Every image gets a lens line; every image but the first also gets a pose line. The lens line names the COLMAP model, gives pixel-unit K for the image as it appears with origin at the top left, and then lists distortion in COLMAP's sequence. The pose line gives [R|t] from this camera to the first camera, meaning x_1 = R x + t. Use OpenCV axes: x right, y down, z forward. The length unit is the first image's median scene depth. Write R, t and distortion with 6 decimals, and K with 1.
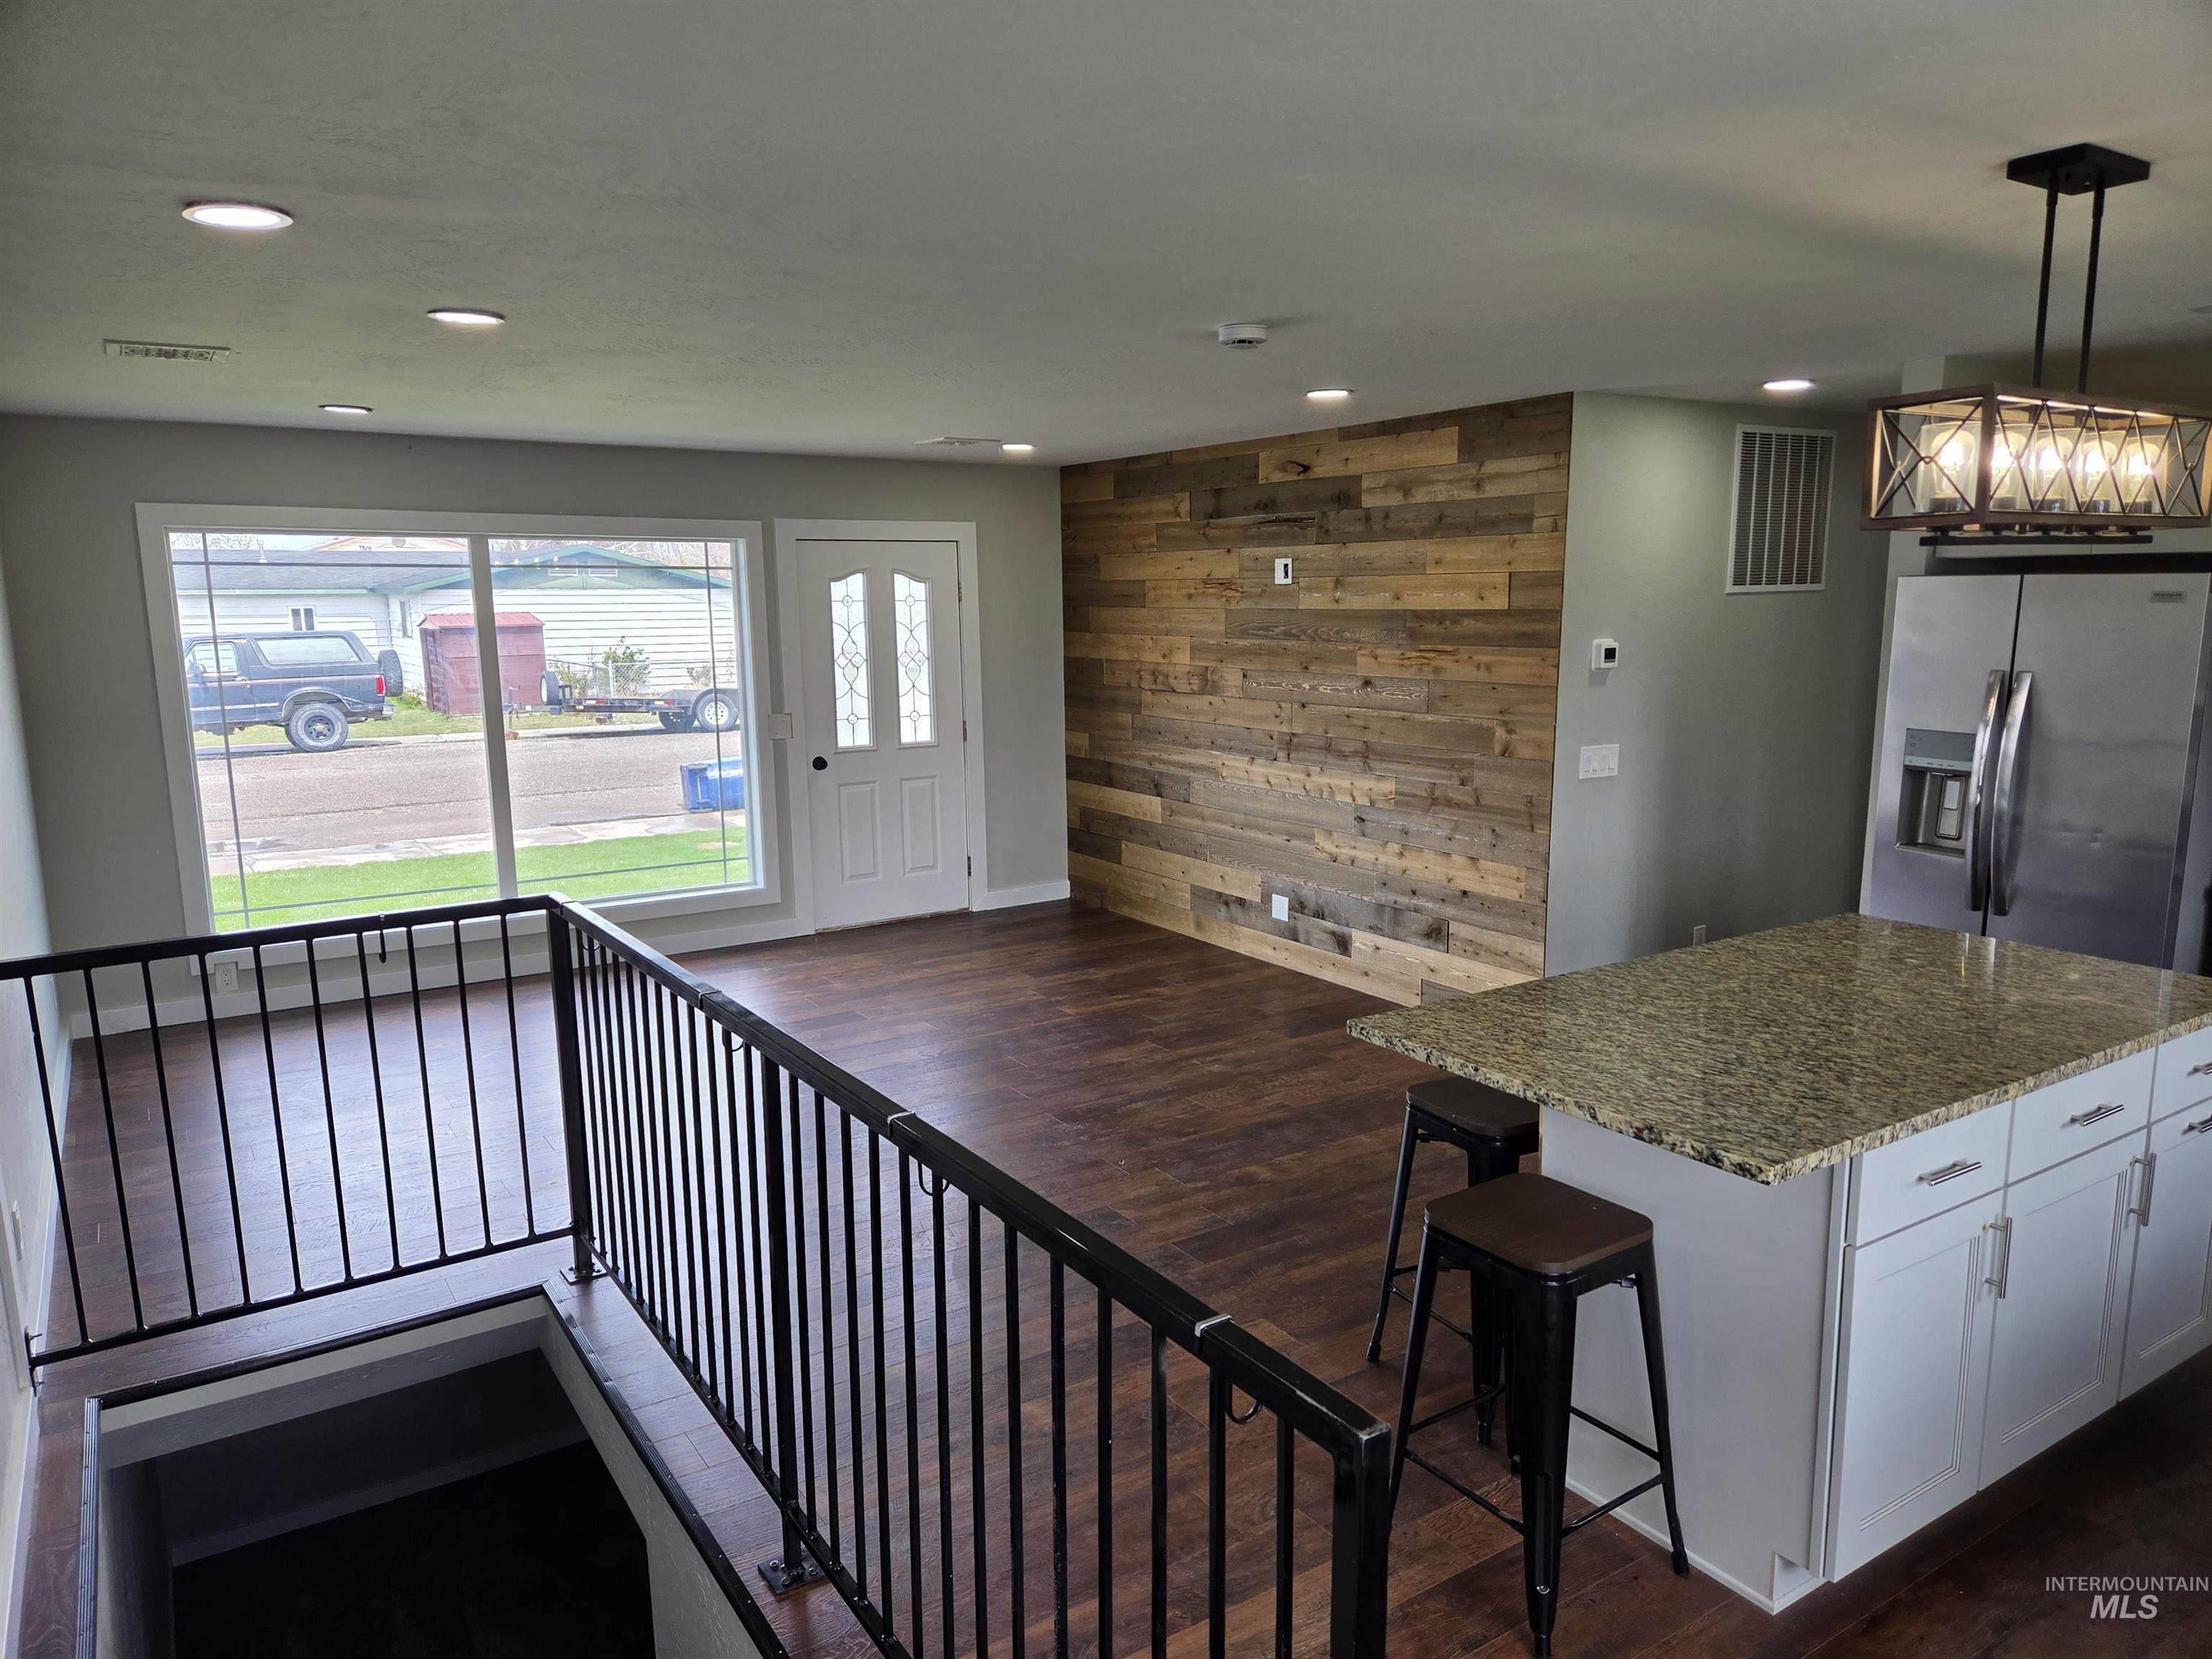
lens RADIAL K [[1478.6, 0, 1102.0], [0, 1478.6, 848.2], [0, 0, 1]] dist [0.023107, -0.004426]
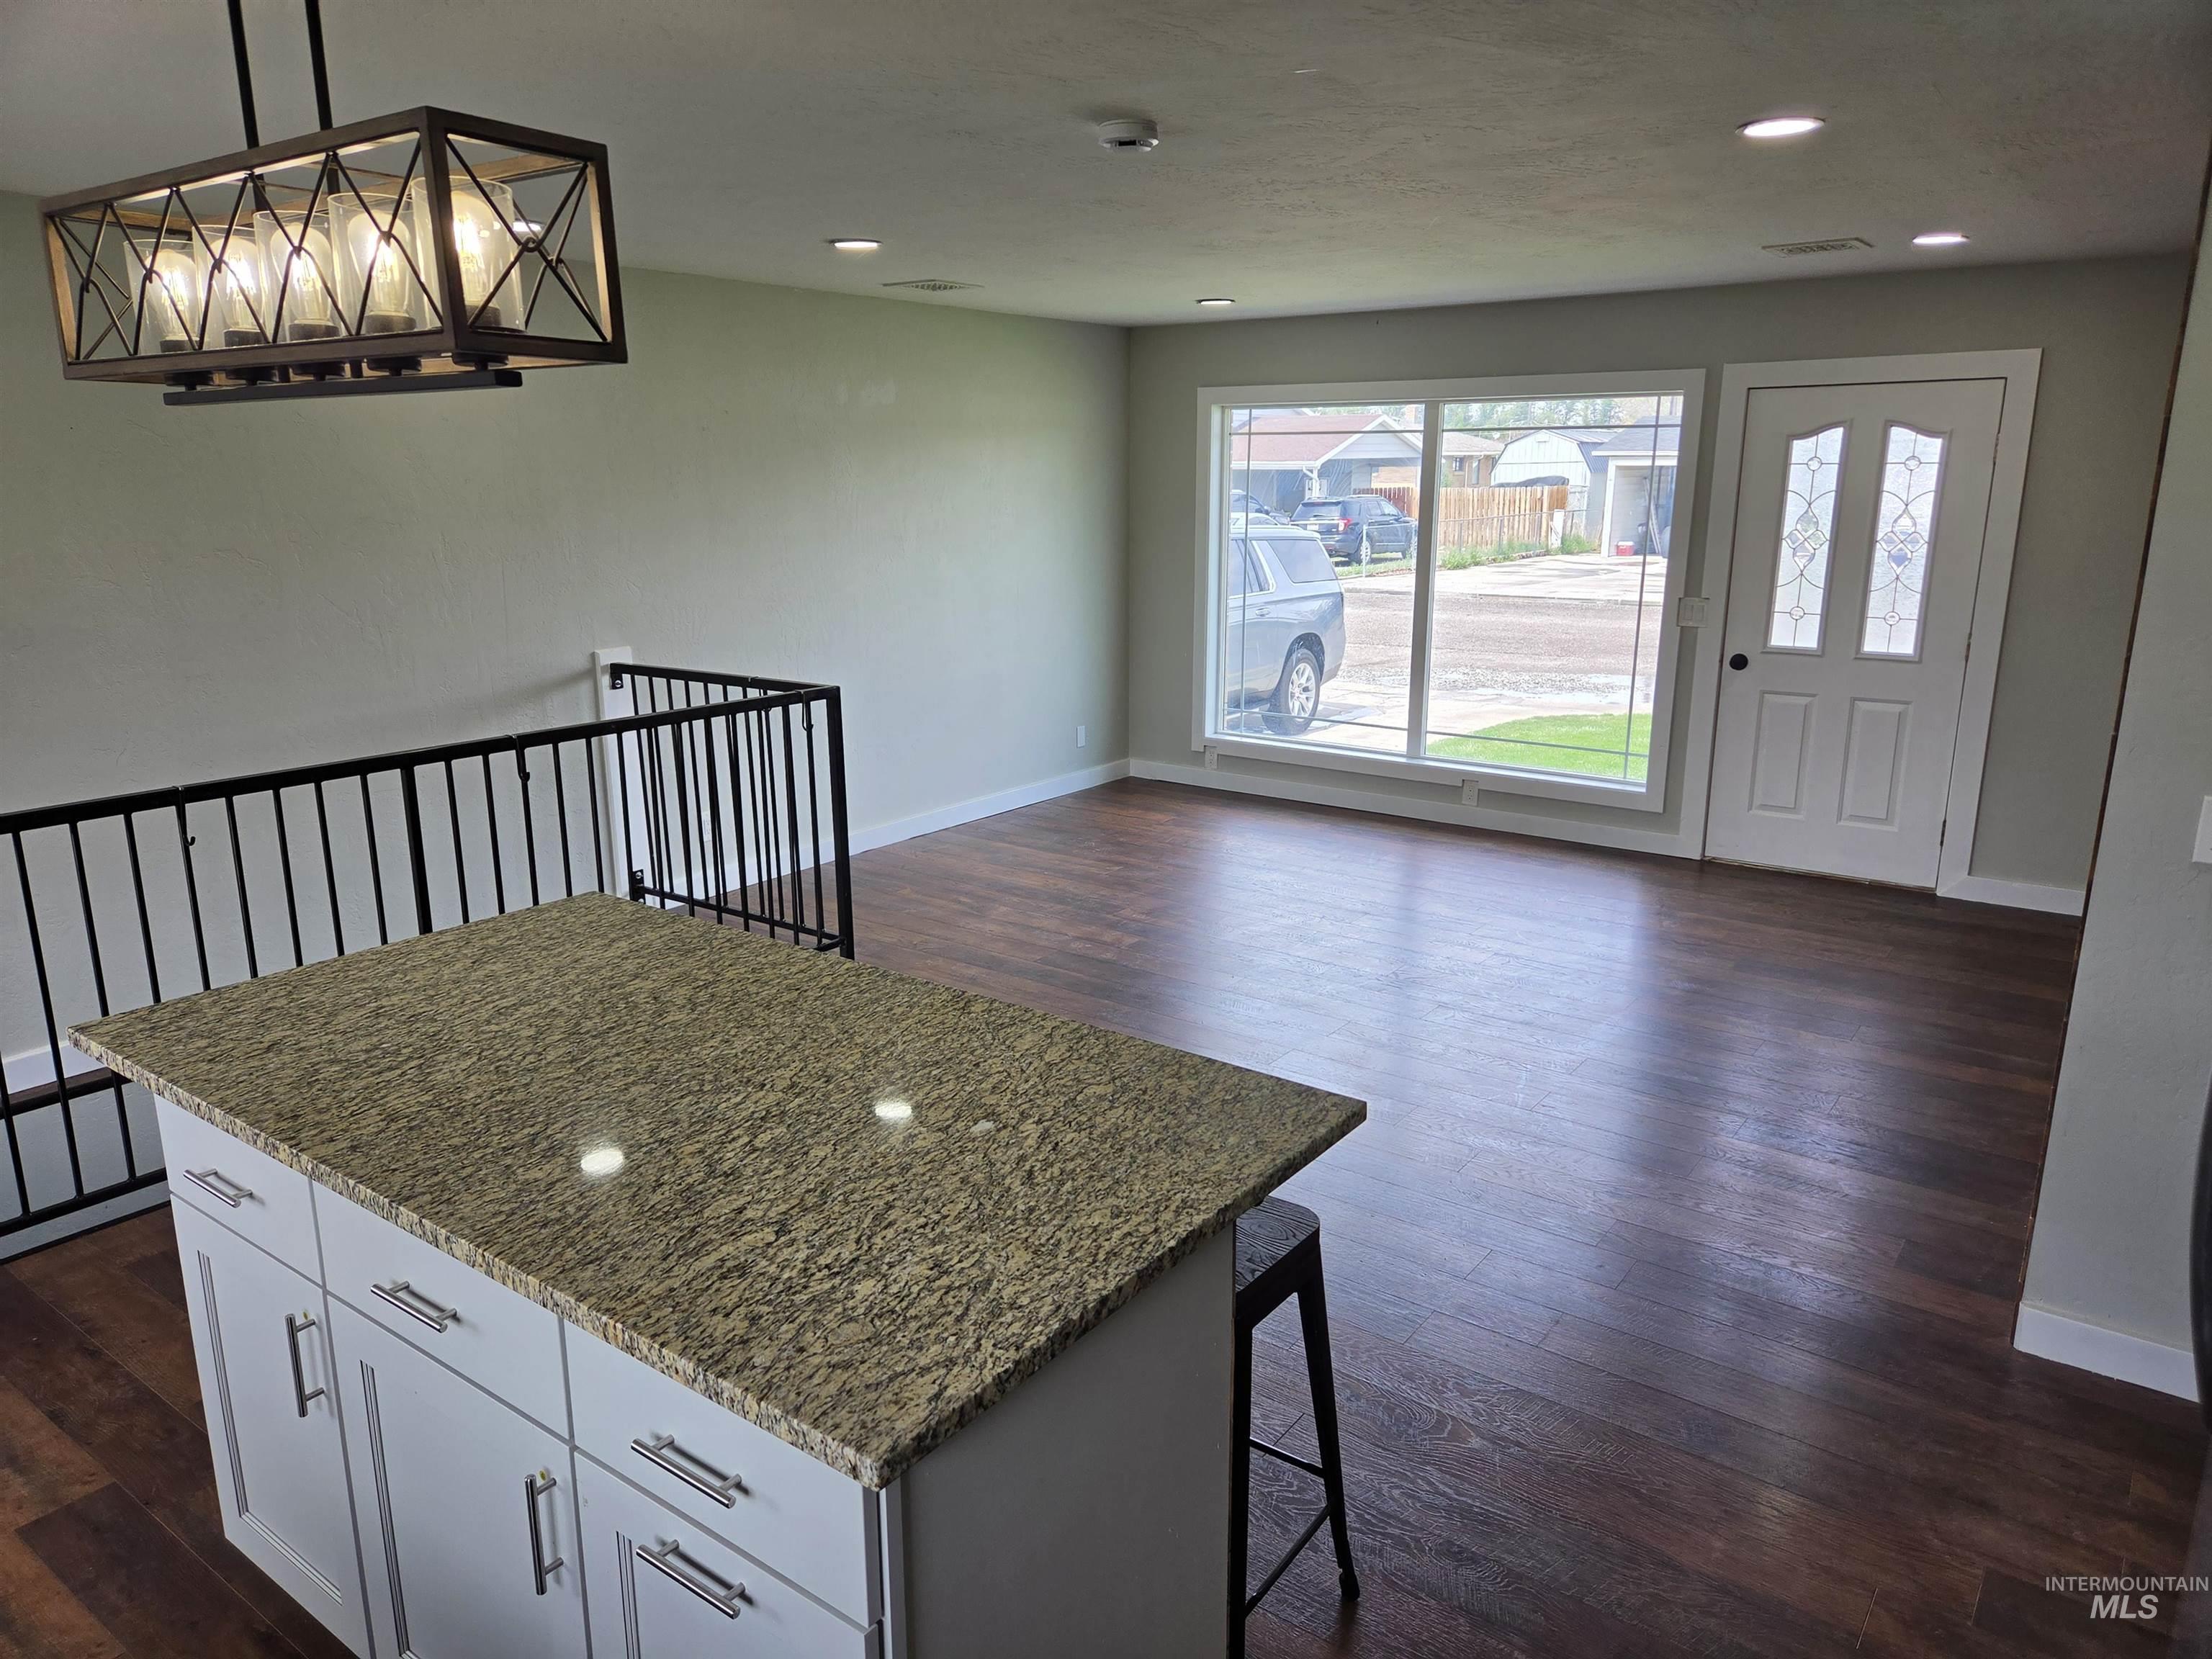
lens RADIAL K [[1478.6, 0, 1100.5], [0, 1478.6, 822.8], [0, 0, 1]] dist [0.023107, -0.004426]
pose [[0.343924, 0.225153, -0.911604, 0.480242], [-0.156941, 0.970954, 0.180602, -0.066306], [0.925789, 0.080954, 0.369270, 0.379093]]
